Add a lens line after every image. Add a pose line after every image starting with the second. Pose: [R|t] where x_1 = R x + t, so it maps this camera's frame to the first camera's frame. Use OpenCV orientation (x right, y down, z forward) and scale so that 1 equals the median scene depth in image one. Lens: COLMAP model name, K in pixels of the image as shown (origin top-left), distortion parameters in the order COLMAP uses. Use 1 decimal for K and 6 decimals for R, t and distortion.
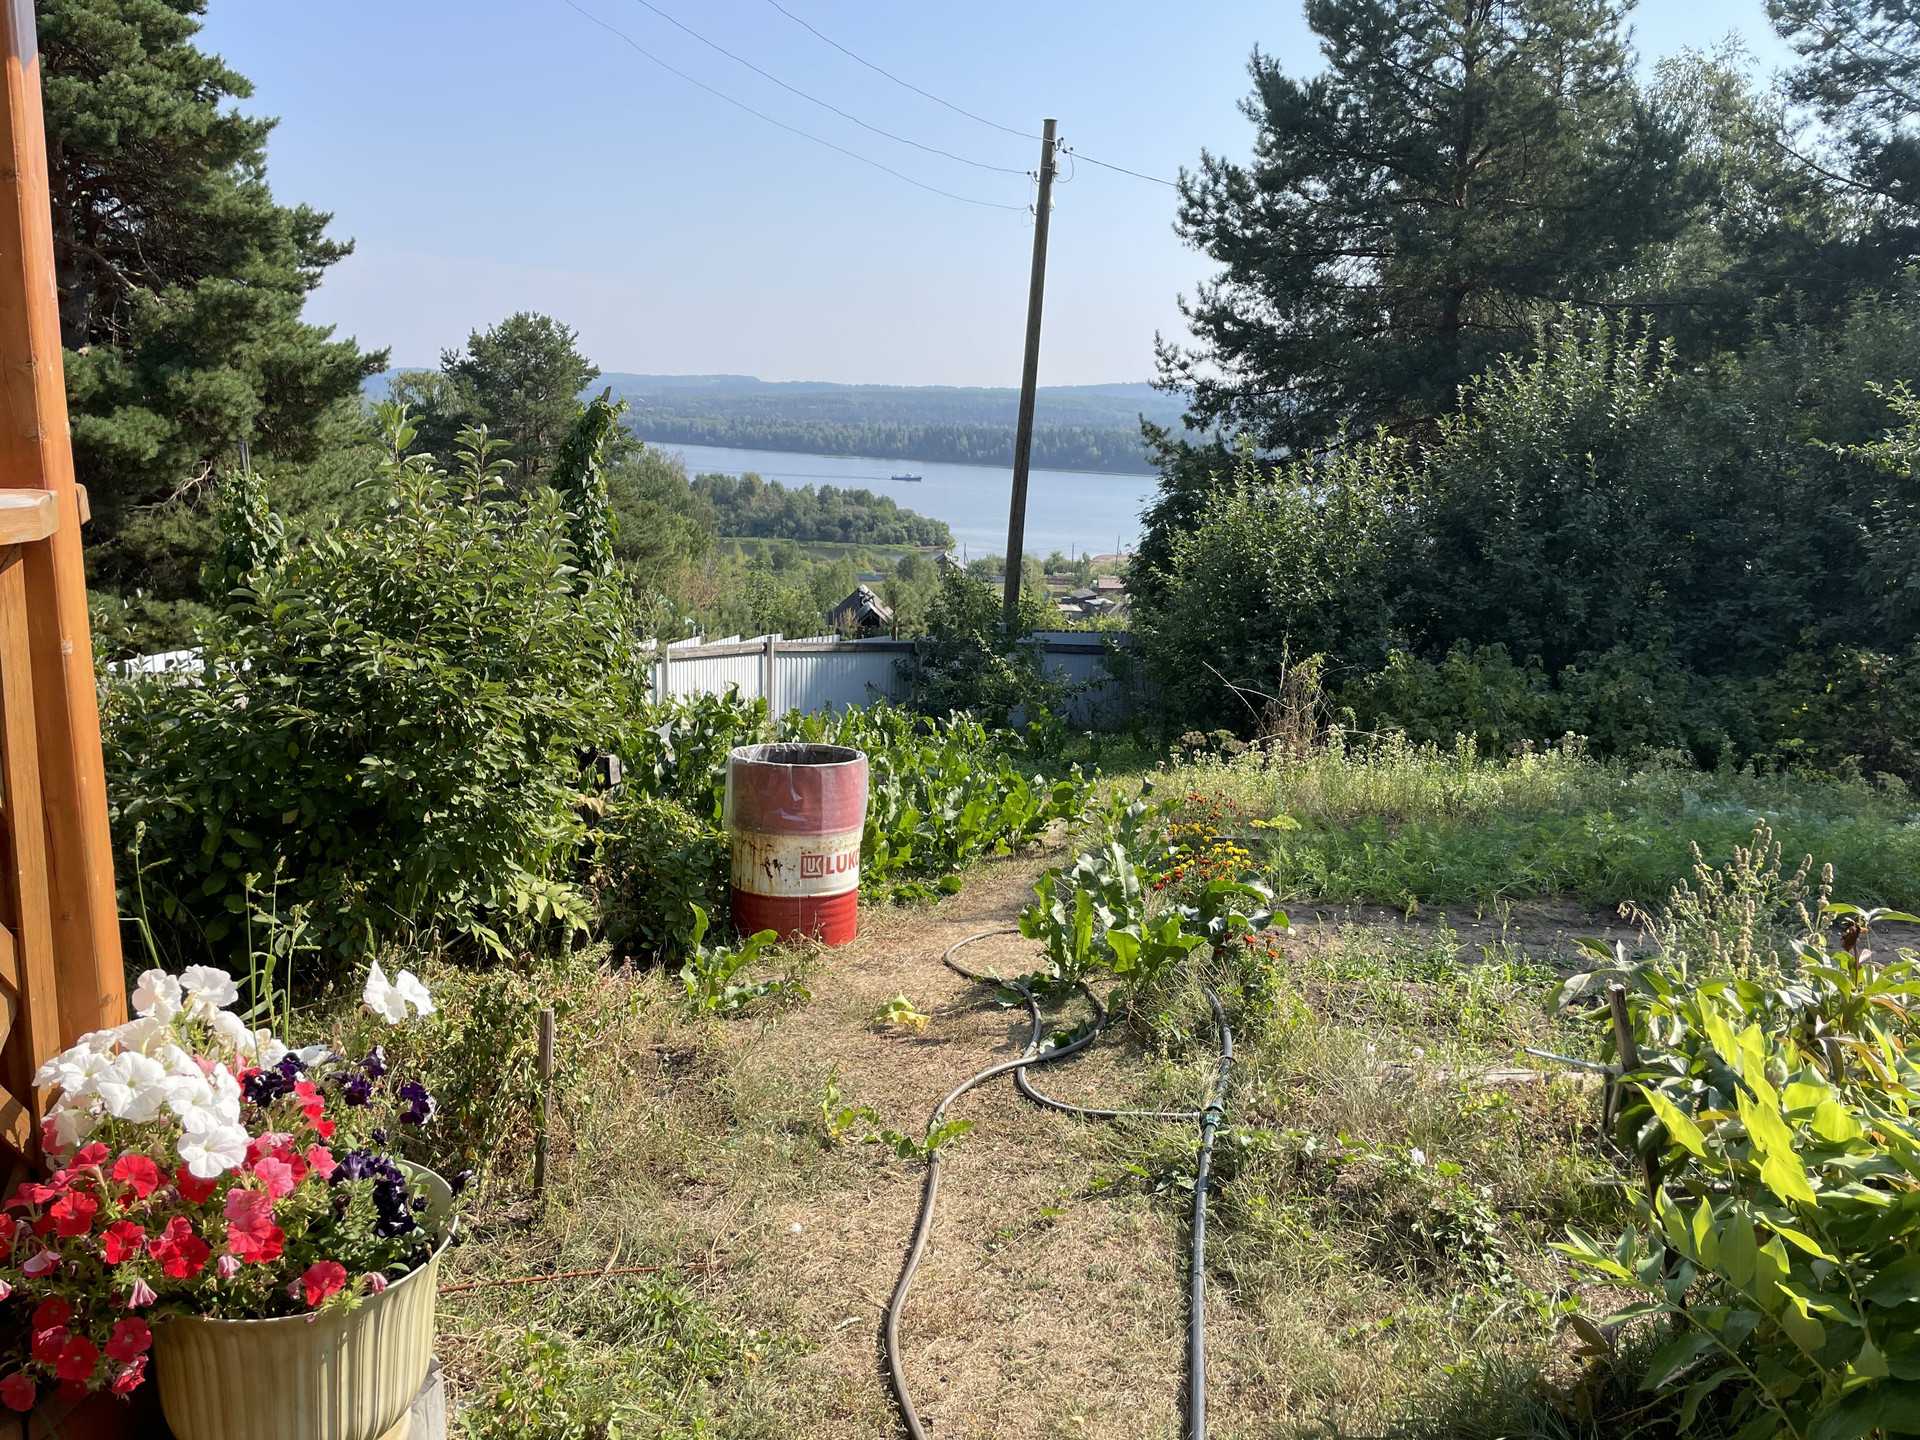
lens RADIAL K [[1463.7, 0, 954.4], [0, 1463.7, 718.4], [0, 0, 1]] dist [0.075910, -0.098718]
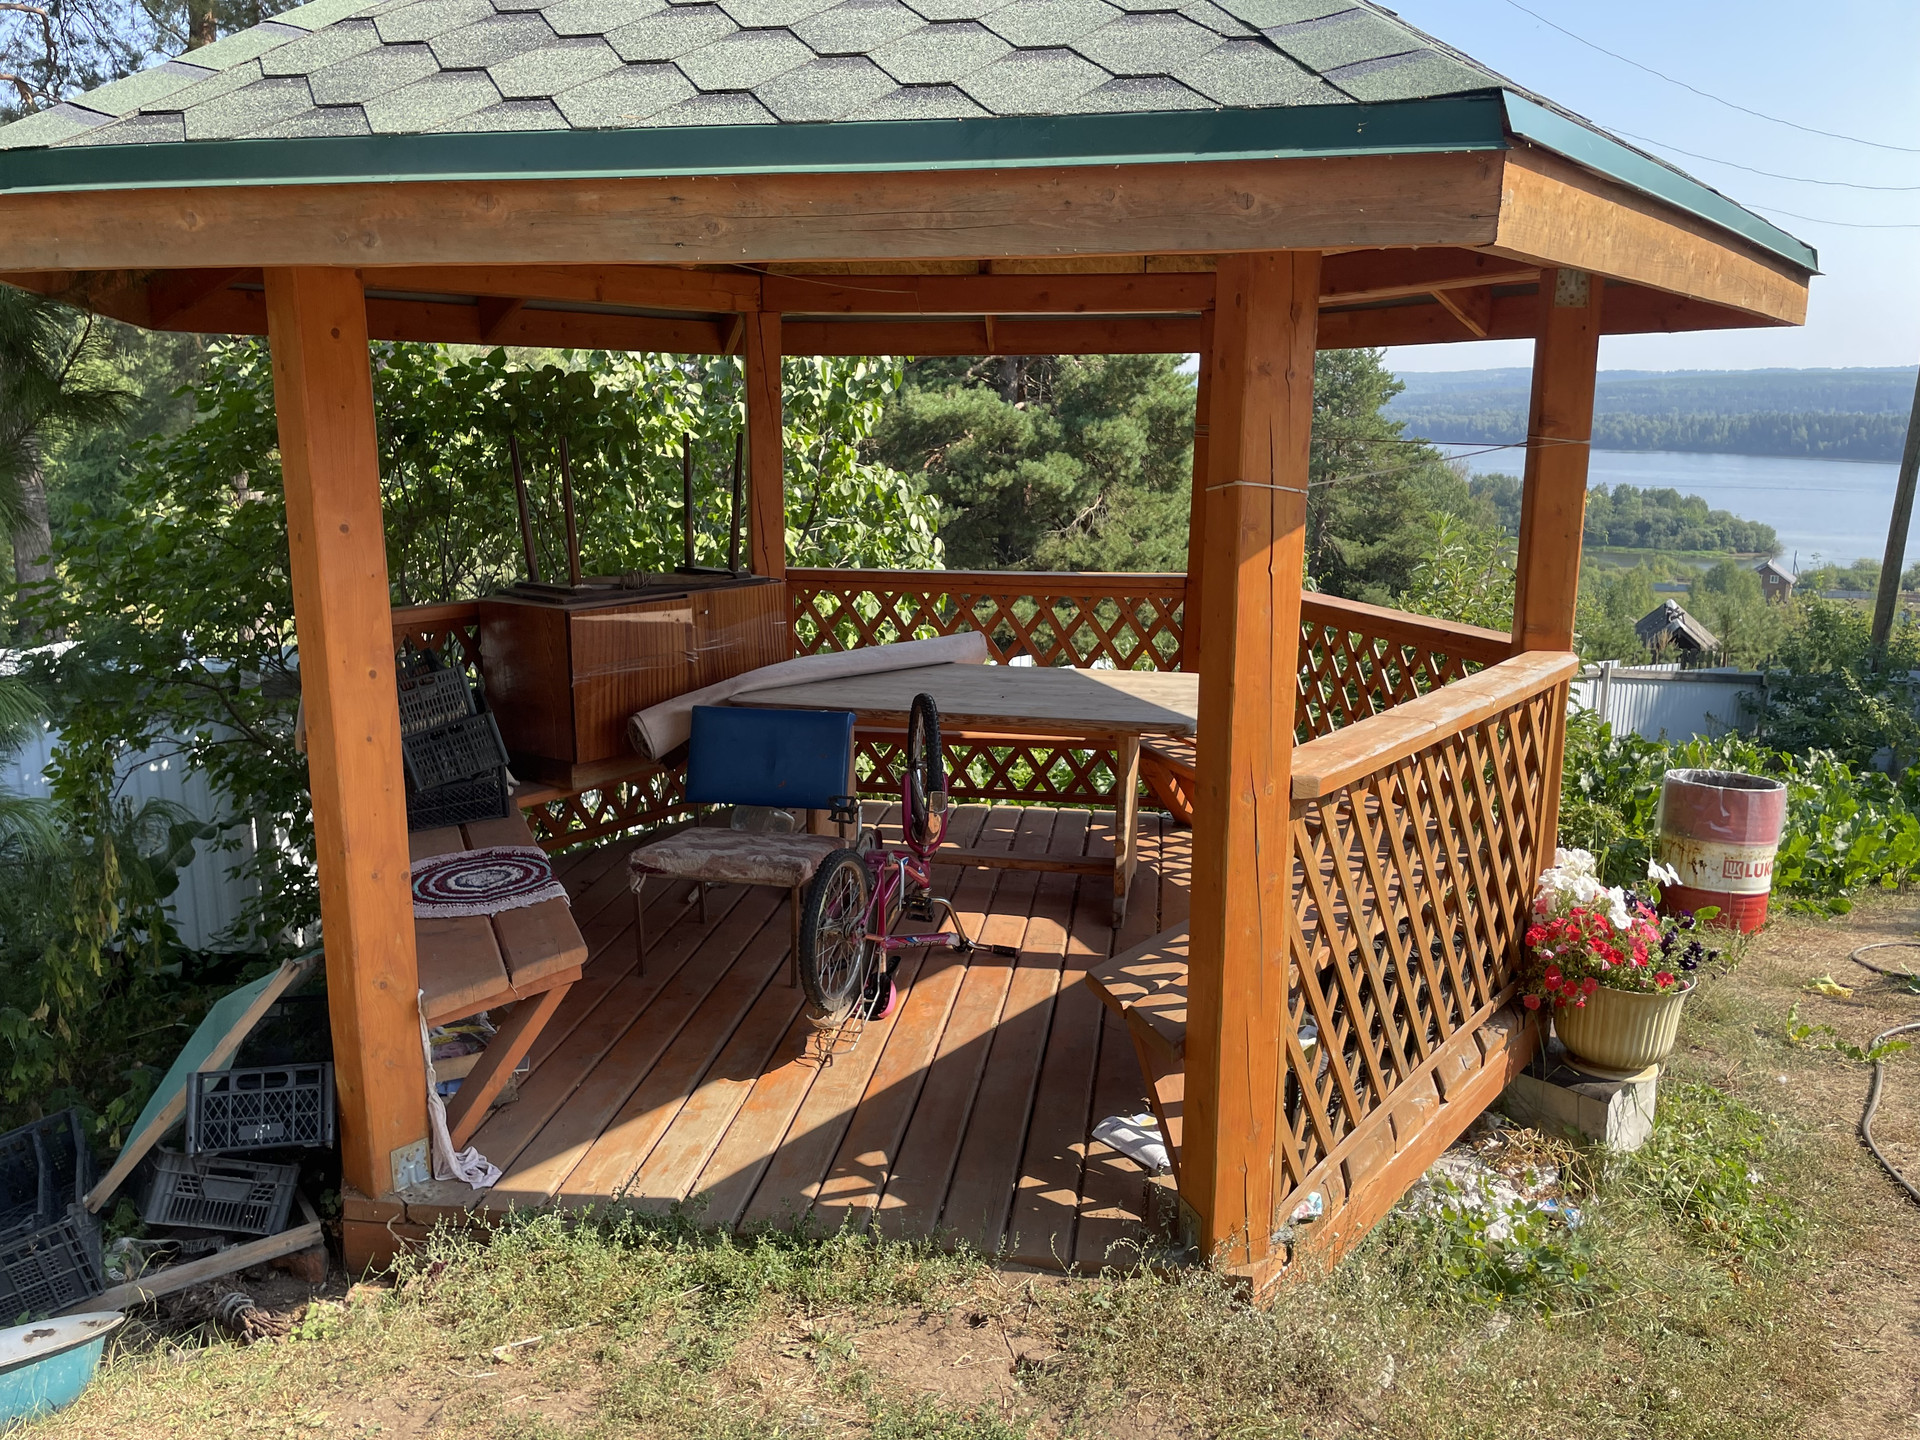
lens RADIAL K [[1463.7, 0, 954.4], [0, 1463.7, 718.4], [0, 0, 1]] dist [0.075910, -0.098718]
pose [[0.874434, 0.070494, -0.479995, -0.029268], [-0.071599, 0.997305, 0.016033, -0.000448], [0.479832, 0.020348, 0.877124, -0.164921]]
